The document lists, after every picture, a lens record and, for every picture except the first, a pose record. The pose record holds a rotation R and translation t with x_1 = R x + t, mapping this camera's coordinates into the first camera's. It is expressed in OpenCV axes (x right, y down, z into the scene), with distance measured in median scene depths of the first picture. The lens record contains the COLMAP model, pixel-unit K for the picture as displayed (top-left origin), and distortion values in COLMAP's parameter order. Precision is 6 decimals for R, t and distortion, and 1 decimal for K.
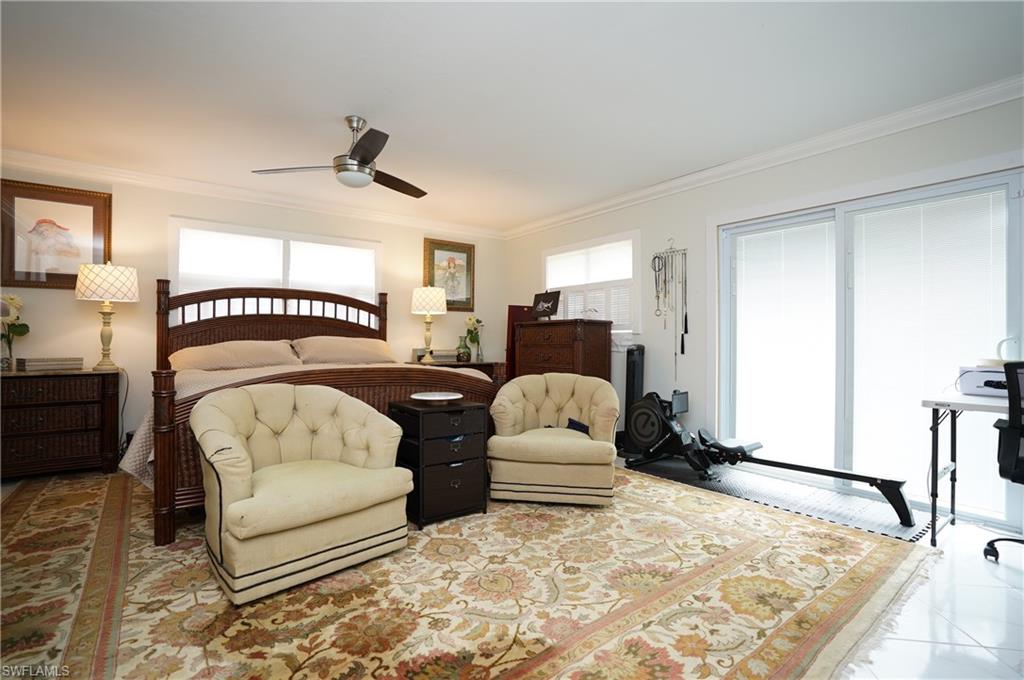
lens RADIAL K [[473.9, 0, 517.0], [0, 473.9, 334.9], [0, 0, 1]] dist [-0.068243, 0.024714]
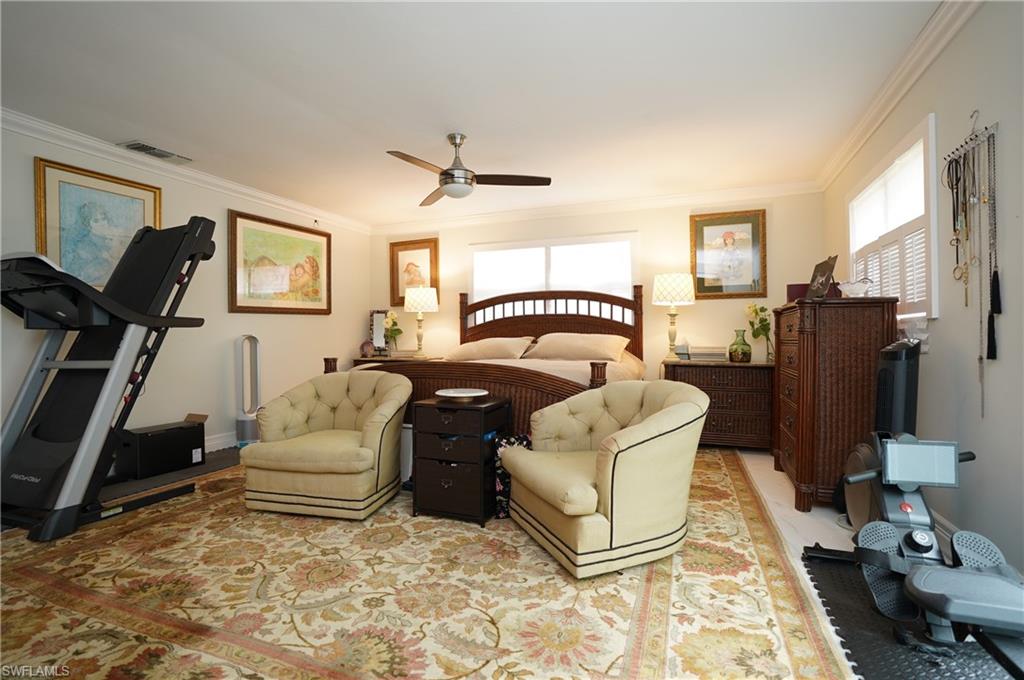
lens RADIAL K [[473.9, 0, 517.0], [0, 473.9, 334.9], [0, 0, 1]] dist [-0.068243, 0.024714]
pose [[0.524165, -0.011570, -0.851538, 0.560694], [0.019130, 0.999815, -0.001809, 0.008988], [0.851402, -0.015342, 0.524290, 0.444312]]
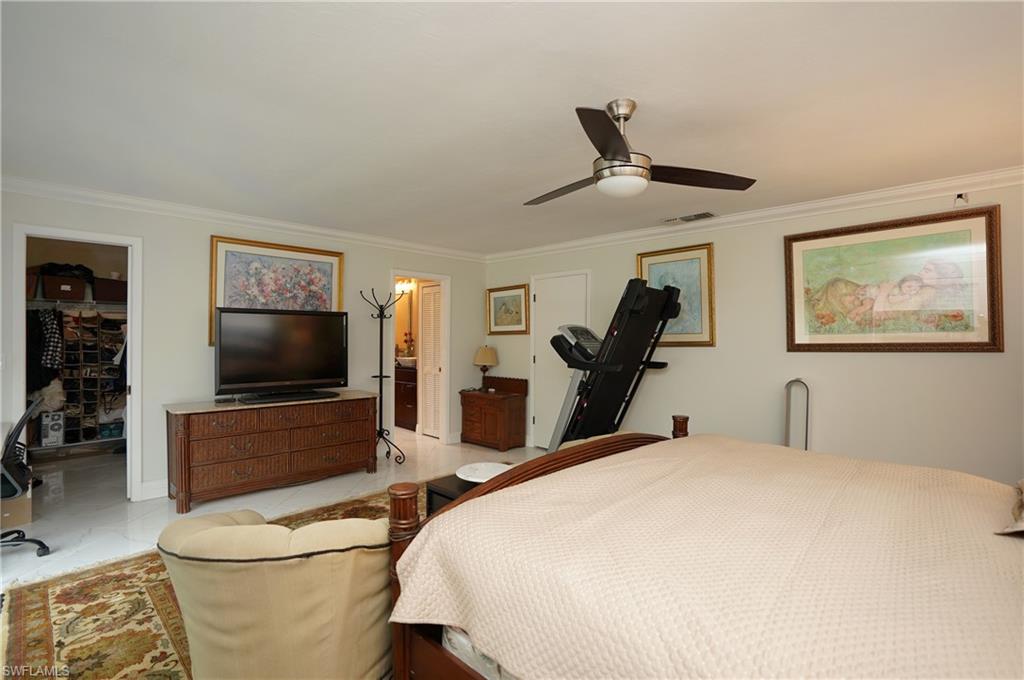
lens RADIAL K [[473.9, 0, 517.0], [0, 473.9, 334.9], [0, 0, 1]] dist [-0.068243, 0.024714]
pose [[-0.987503, -0.010062, -0.157279, -0.078798], [-0.007890, 0.999865, -0.014432, -0.086095], [0.157403, -0.013011, -0.987449, 1.431856]]
